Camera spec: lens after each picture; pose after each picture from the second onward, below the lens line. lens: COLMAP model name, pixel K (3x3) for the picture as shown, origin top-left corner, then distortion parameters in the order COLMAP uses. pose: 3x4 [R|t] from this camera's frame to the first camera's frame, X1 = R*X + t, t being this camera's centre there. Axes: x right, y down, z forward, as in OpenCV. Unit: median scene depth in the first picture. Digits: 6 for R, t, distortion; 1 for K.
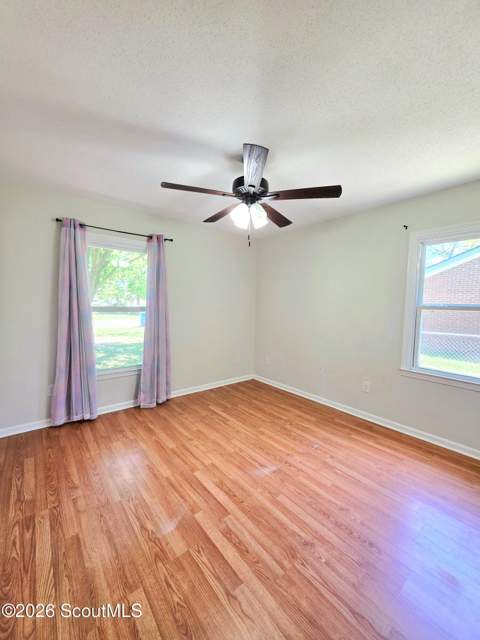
lens RADIAL K [[255.8, 0, 243.7], [0, 255.8, 318.7], [0, 0, 1]] dist [0.003977, -0.000586]
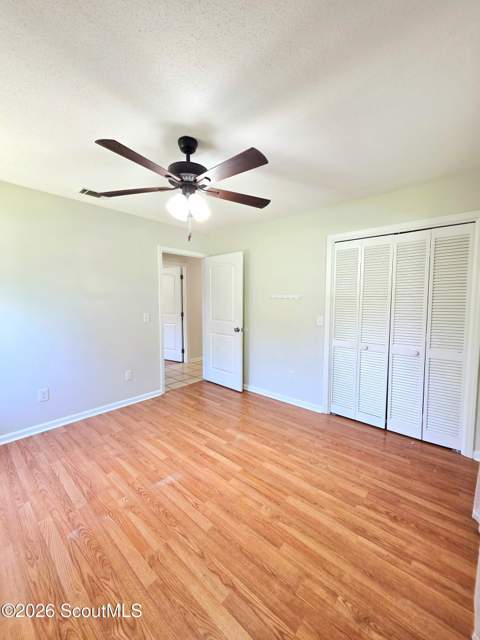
lens RADIAL K [[255.8, 0, 243.9], [0, 255.8, 318.9], [0, 0, 1]] dist [0.003977, -0.000586]
pose [[-0.985514, -0.008281, -0.169394, -0.018738], [-0.030493, 0.991182, 0.128949, -0.125866], [0.166833, 0.132246, -0.977076, 1.863008]]
